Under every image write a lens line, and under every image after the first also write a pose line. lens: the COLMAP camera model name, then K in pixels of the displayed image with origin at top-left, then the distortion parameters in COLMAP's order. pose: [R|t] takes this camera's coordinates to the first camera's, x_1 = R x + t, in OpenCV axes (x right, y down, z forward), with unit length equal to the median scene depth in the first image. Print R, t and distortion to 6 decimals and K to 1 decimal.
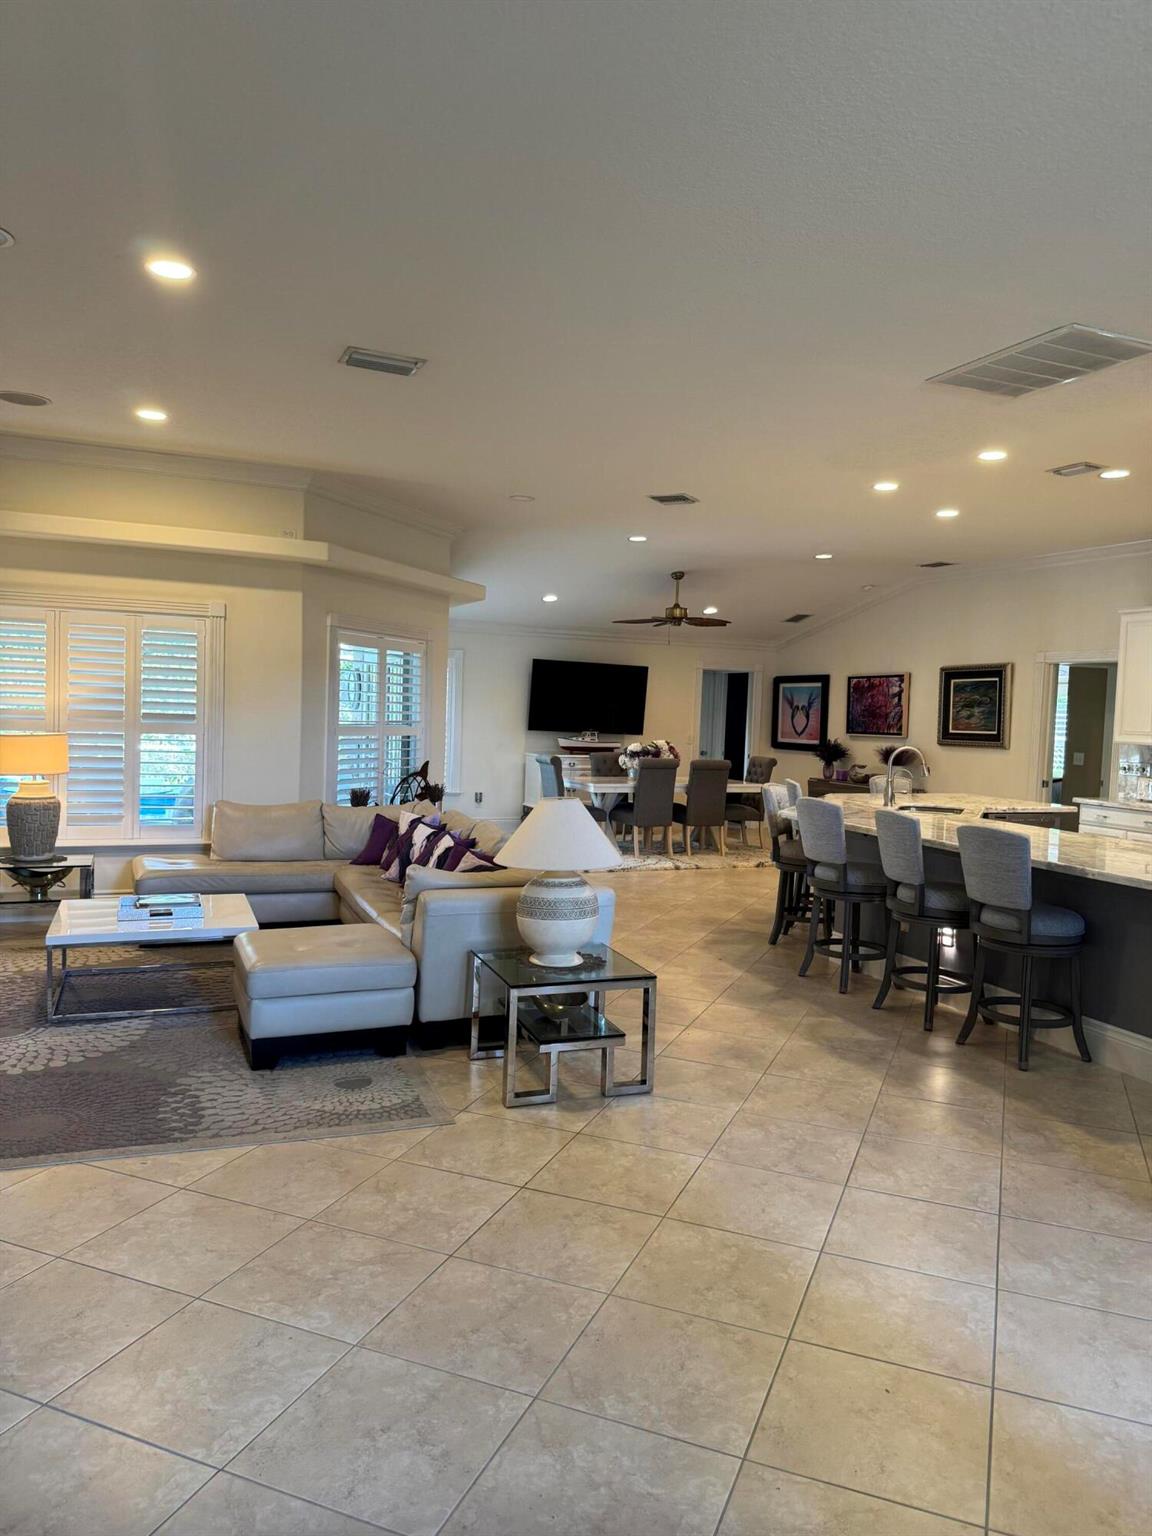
lens RADIAL K [[1077.0, 0, 576.0], [0, 1077.0, 768.0], [0, 0, 1]] dist [0.187327, -0.396838]
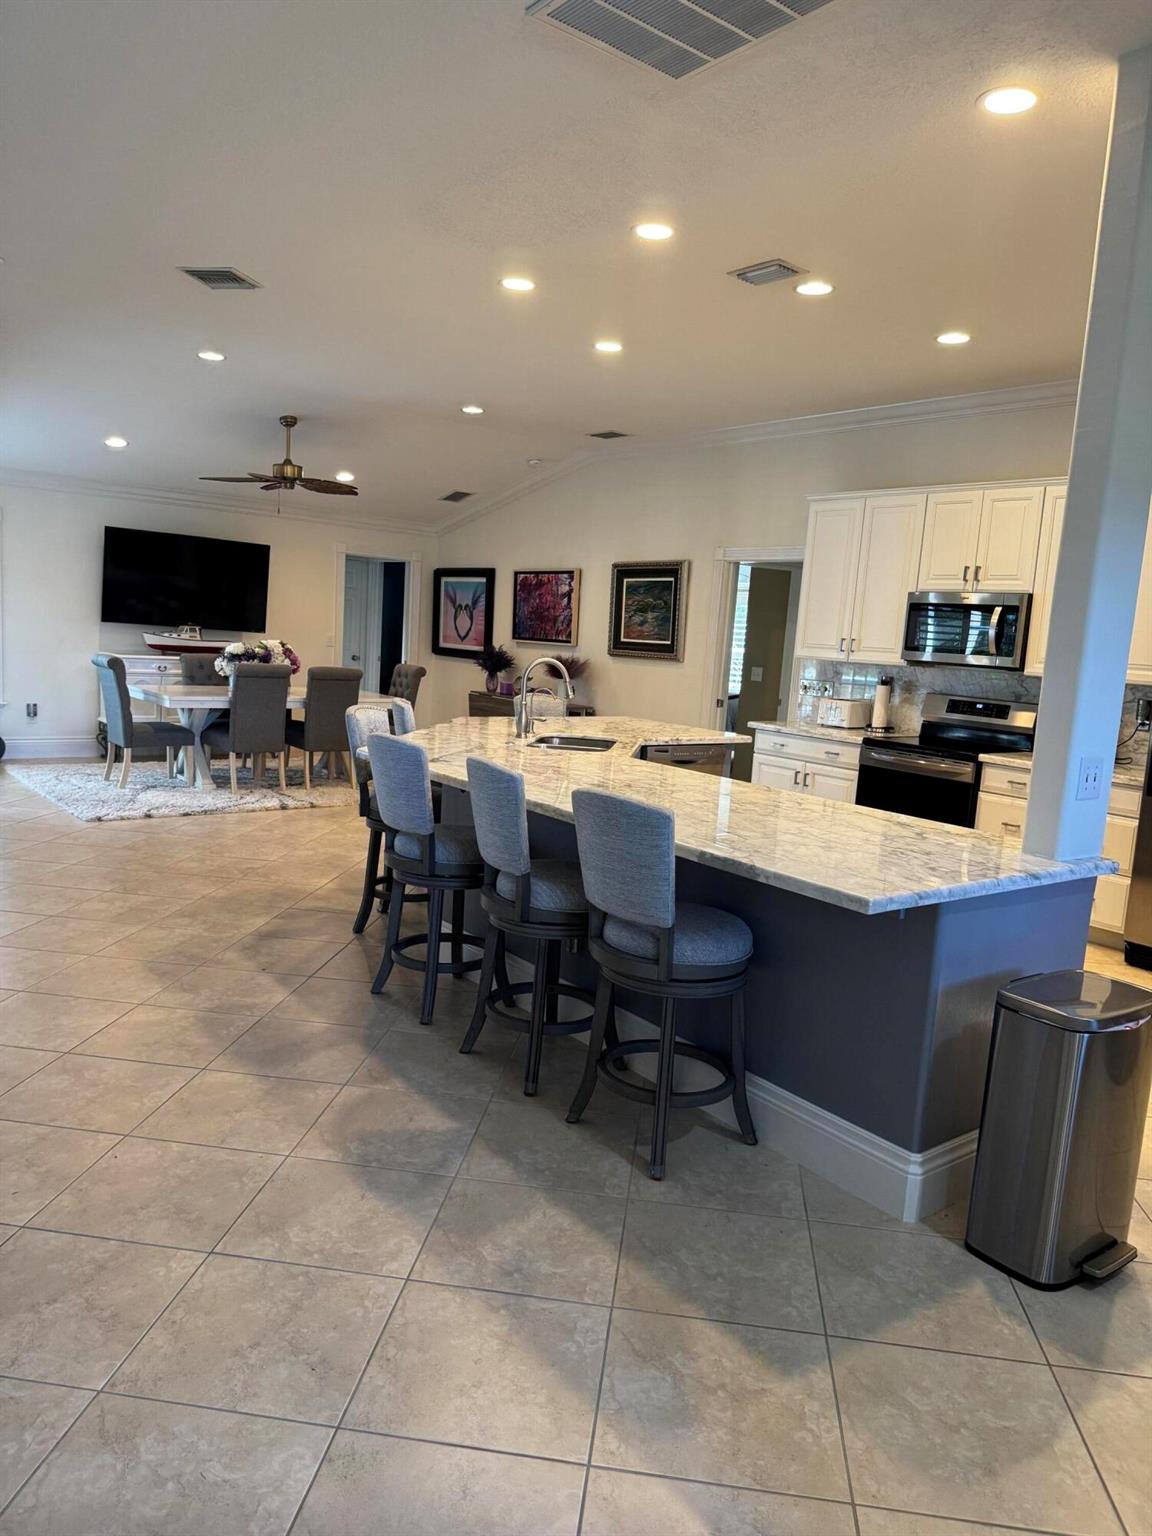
lens RADIAL K [[1077.0, 0, 576.0], [0, 1077.0, 768.0], [0, 0, 1]] dist [0.187327, -0.396838]
pose [[0.965762, -0.005499, 0.259372, 0.087531], [-0.017457, 0.996132, 0.086121, -0.005726], [-0.258842, -0.087700, 0.961930, 0.187313]]
